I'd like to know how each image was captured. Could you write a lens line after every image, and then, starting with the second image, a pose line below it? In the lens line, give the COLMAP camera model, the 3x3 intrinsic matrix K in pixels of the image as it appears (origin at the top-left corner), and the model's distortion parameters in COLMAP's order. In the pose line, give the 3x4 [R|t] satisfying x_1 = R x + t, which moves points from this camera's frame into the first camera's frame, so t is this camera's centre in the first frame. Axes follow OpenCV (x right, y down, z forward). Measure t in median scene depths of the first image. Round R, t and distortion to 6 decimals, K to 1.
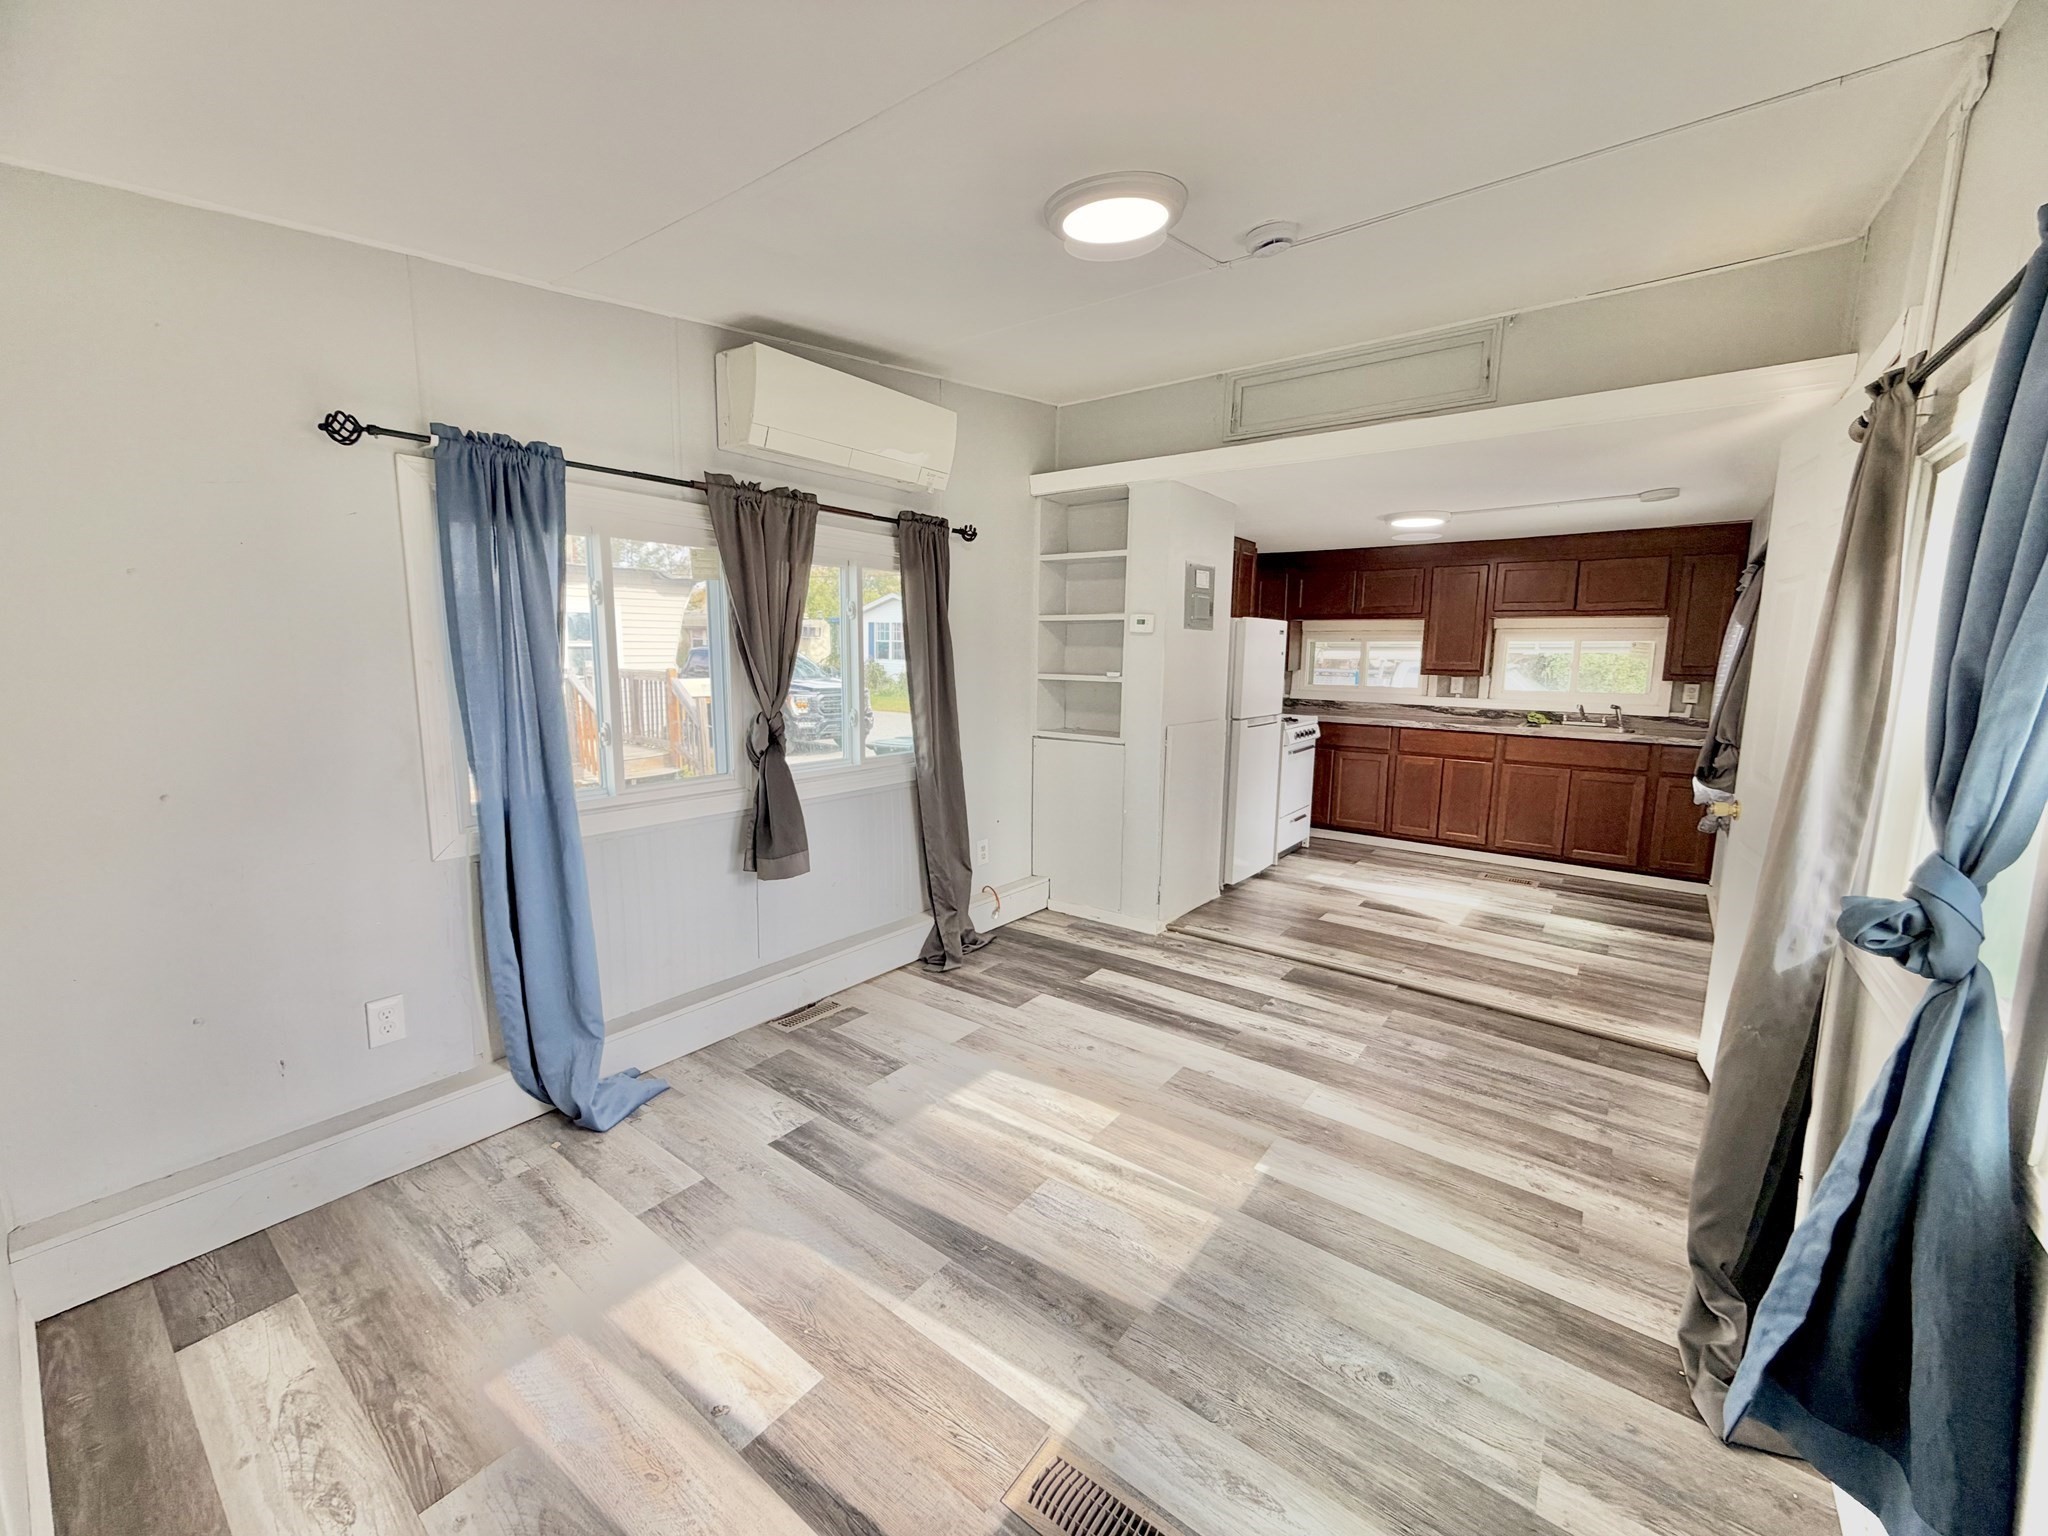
lens RADIAL K [[811.6, 0, 1015.5], [0, 811.6, 769.8], [0, 0, 1]] dist [-0.000050, 0.000110]
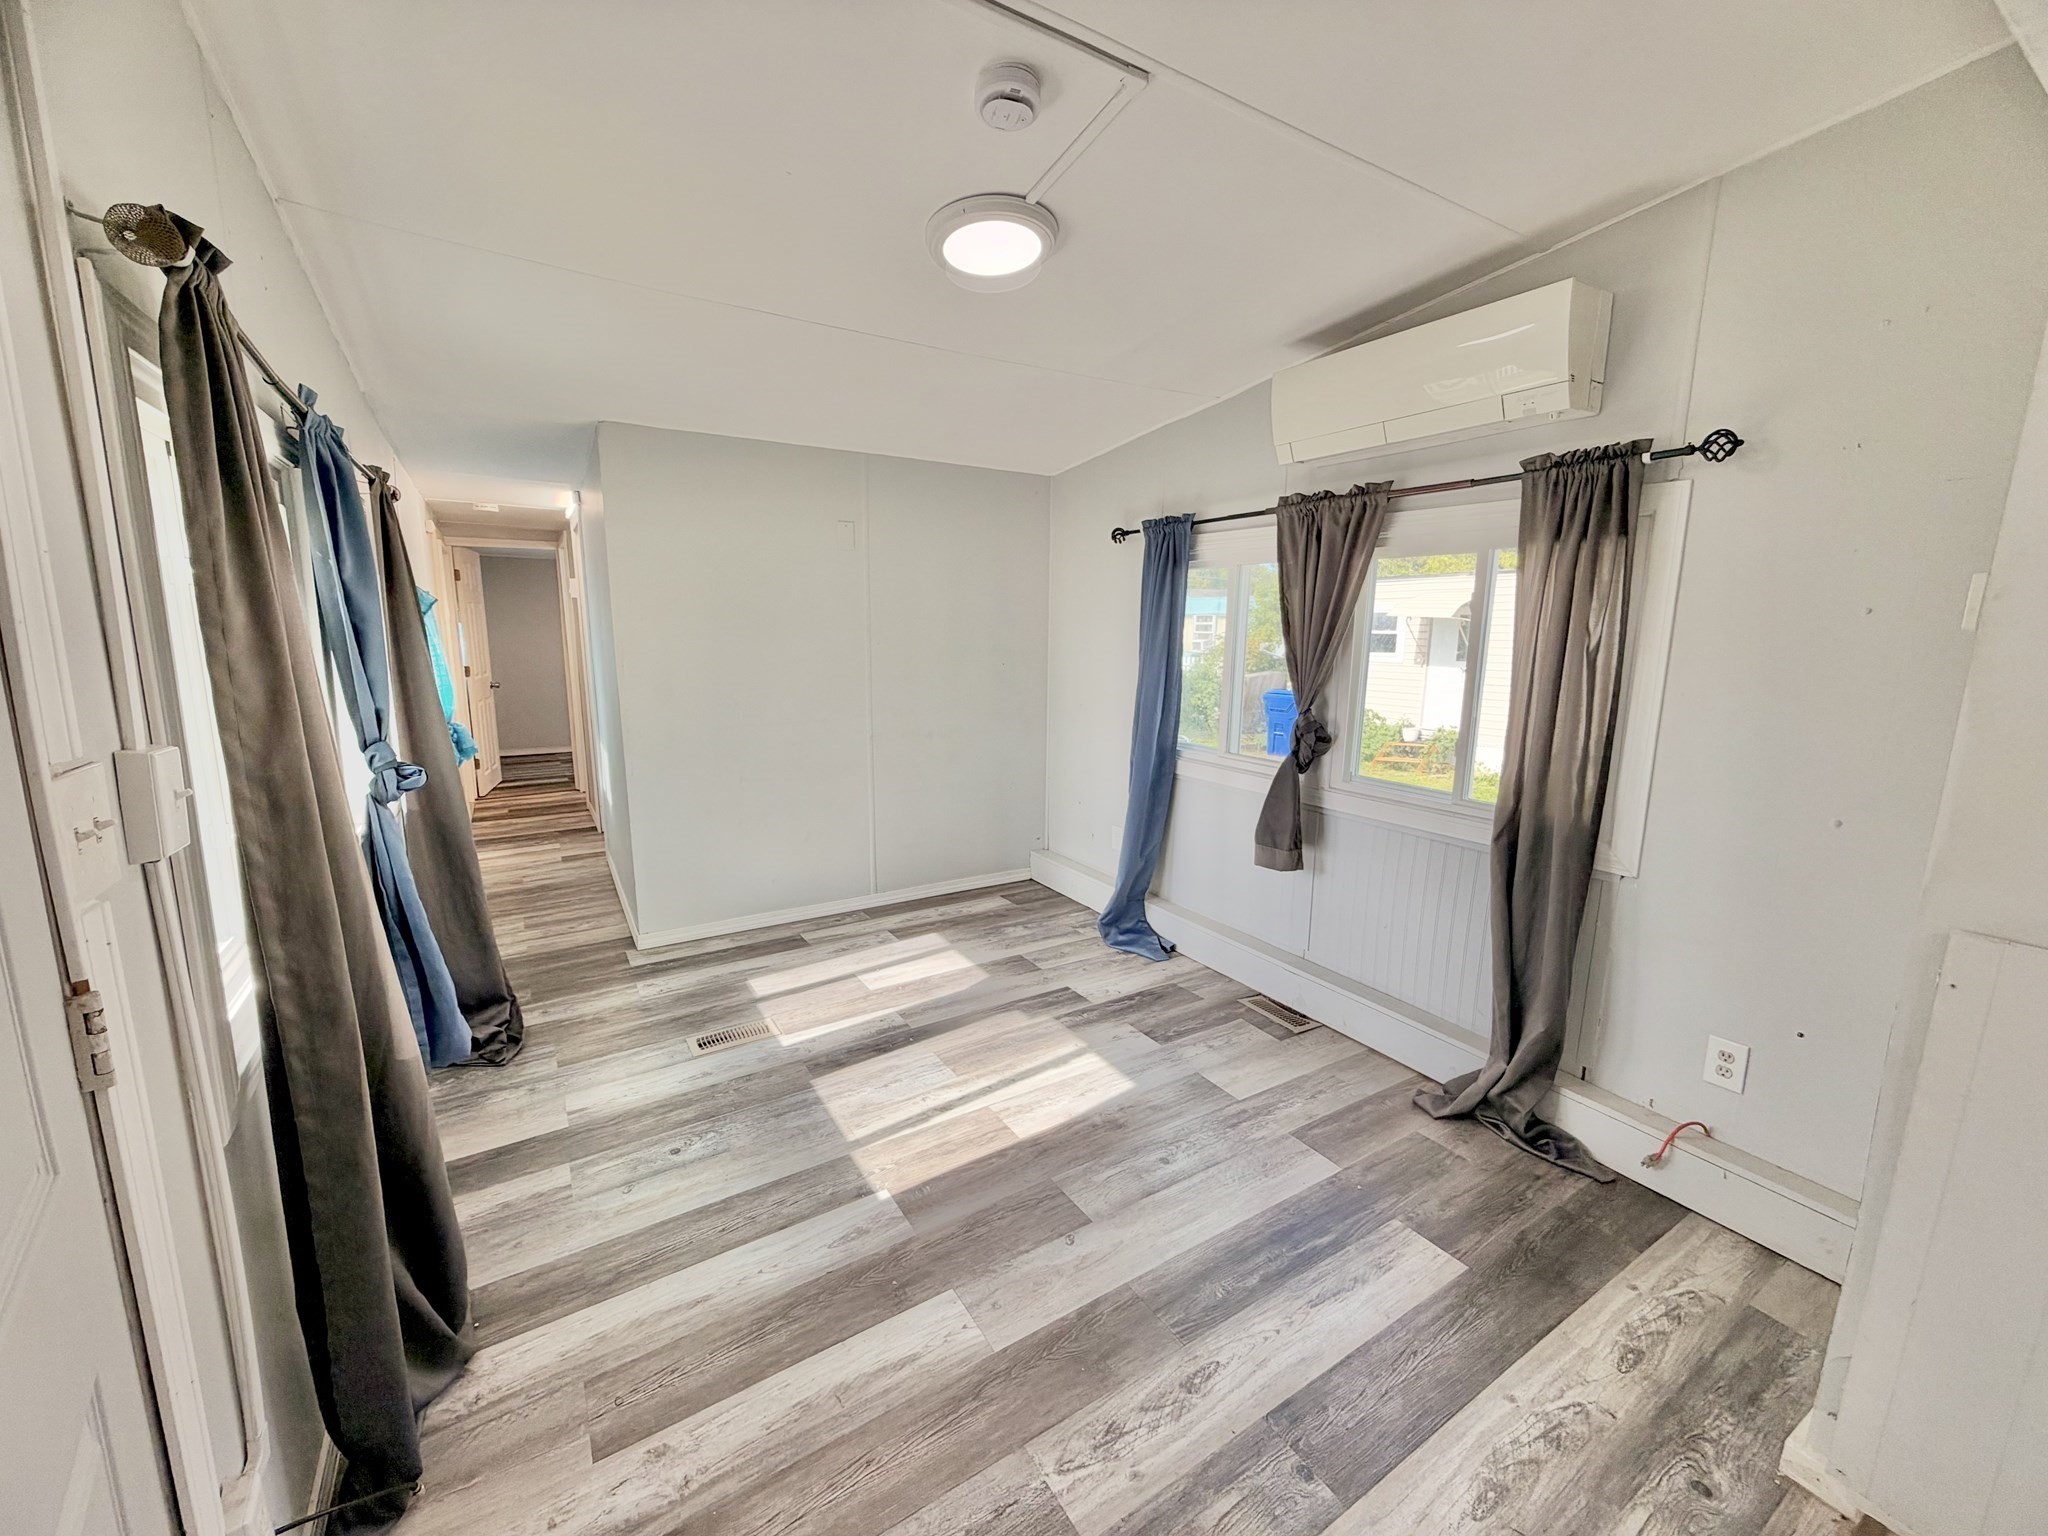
lens RADIAL K [[811.6, 0, 1015.5], [0, 811.6, 769.8], [0, 0, 1]] dist [-0.000050, 0.000110]
pose [[-0.352340, 0.149601, -0.923838, 0.996843], [-0.153347, 0.964571, 0.214682, -0.209217], [0.923223, 0.217309, -0.316916, 1.261547]]
